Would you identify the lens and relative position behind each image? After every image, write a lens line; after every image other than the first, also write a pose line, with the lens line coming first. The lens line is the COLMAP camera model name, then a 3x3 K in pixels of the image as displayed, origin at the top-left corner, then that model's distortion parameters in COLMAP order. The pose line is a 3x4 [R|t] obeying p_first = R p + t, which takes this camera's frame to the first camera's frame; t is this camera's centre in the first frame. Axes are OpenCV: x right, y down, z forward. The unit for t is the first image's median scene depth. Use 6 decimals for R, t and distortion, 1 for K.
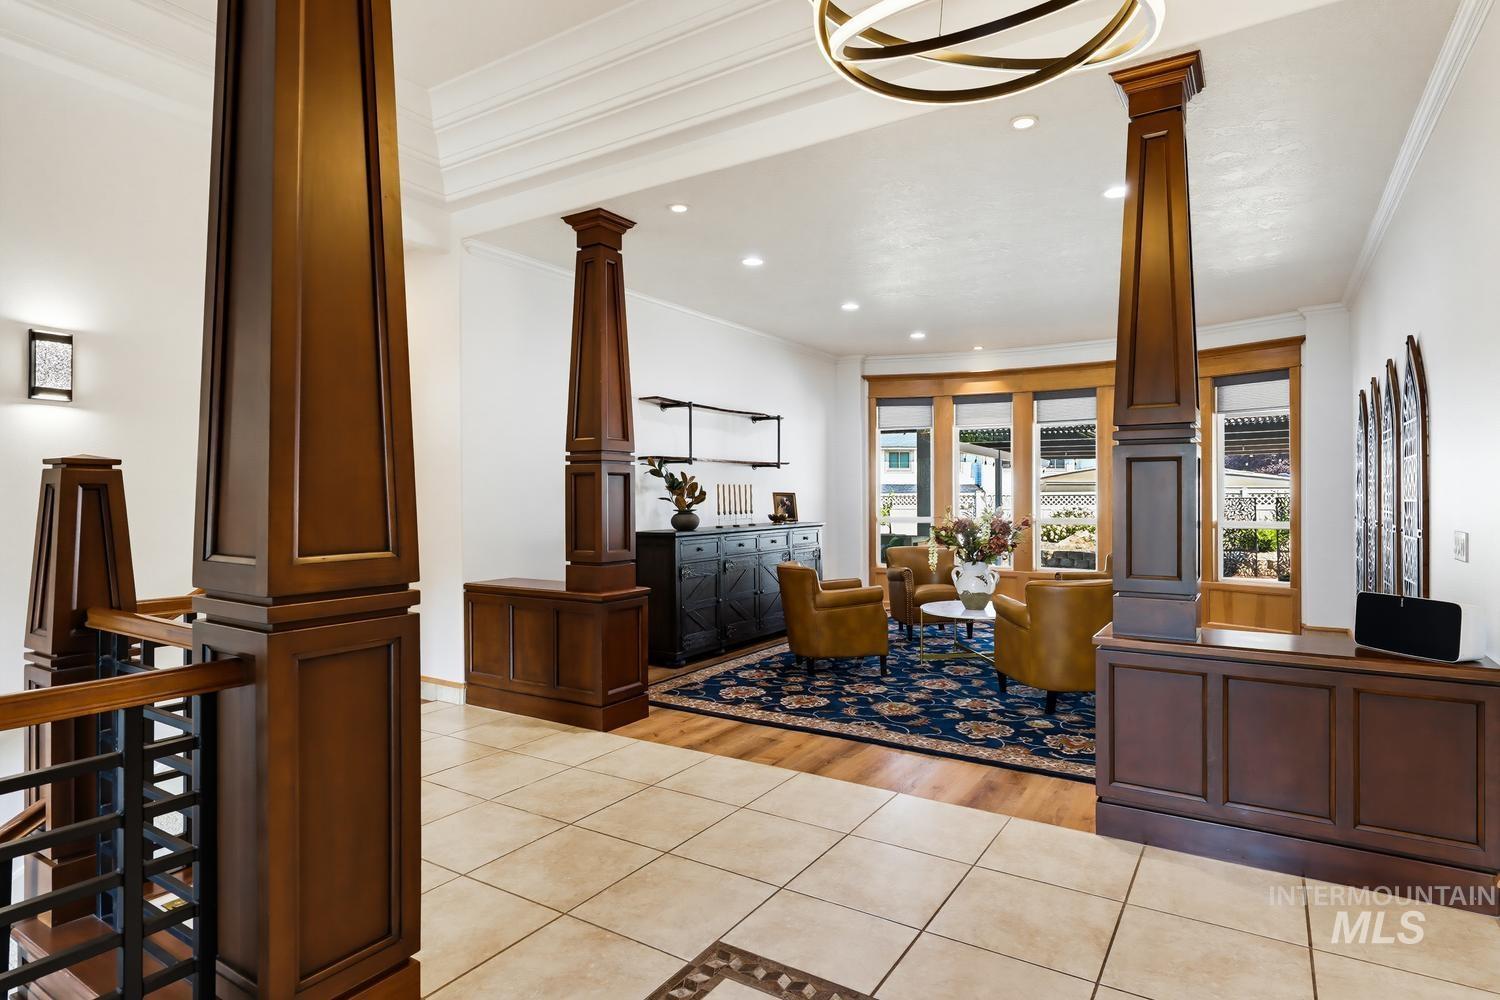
lens RADIAL K [[773.3, 0, 785.0], [0, 773.3, 503.6], [0, 0, 1]] dist [0.009473, -0.001558]
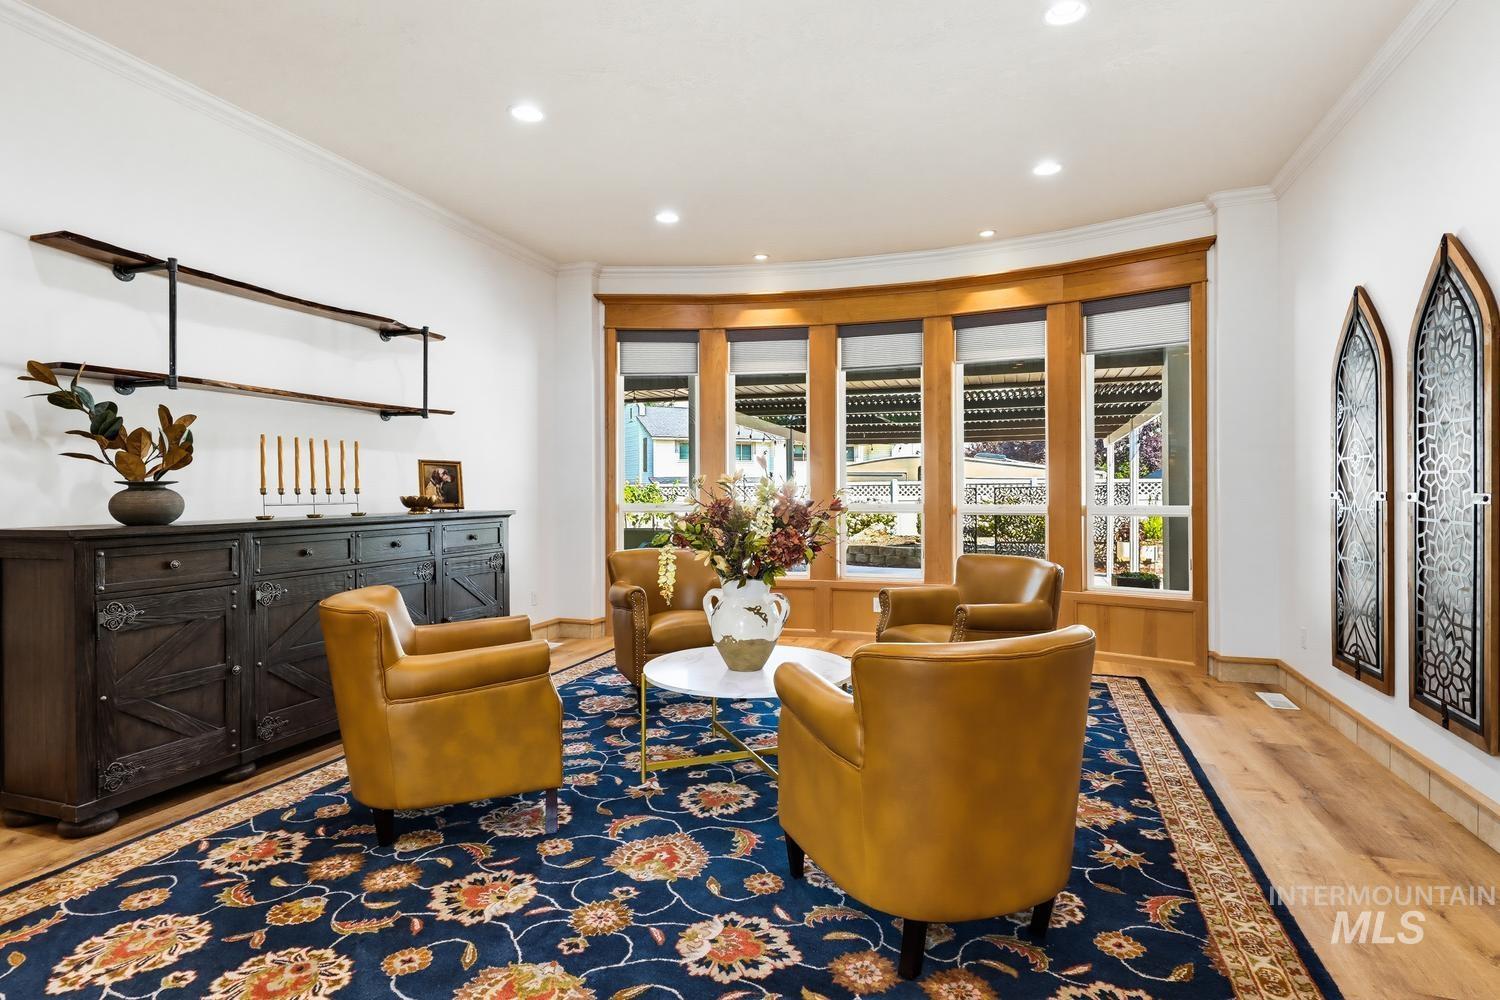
lens RADIAL K [[773.3, 0, 747.4], [0, 773.3, 490.2], [0, 0, 1]] dist [0.009473, -0.001558]
pose [[0.977759, 0.000553, 0.209730, 0.115105], [0.001705, 0.999943, -0.010585, 0.016750], [-0.209724, 0.010707, 0.977702, 0.407875]]
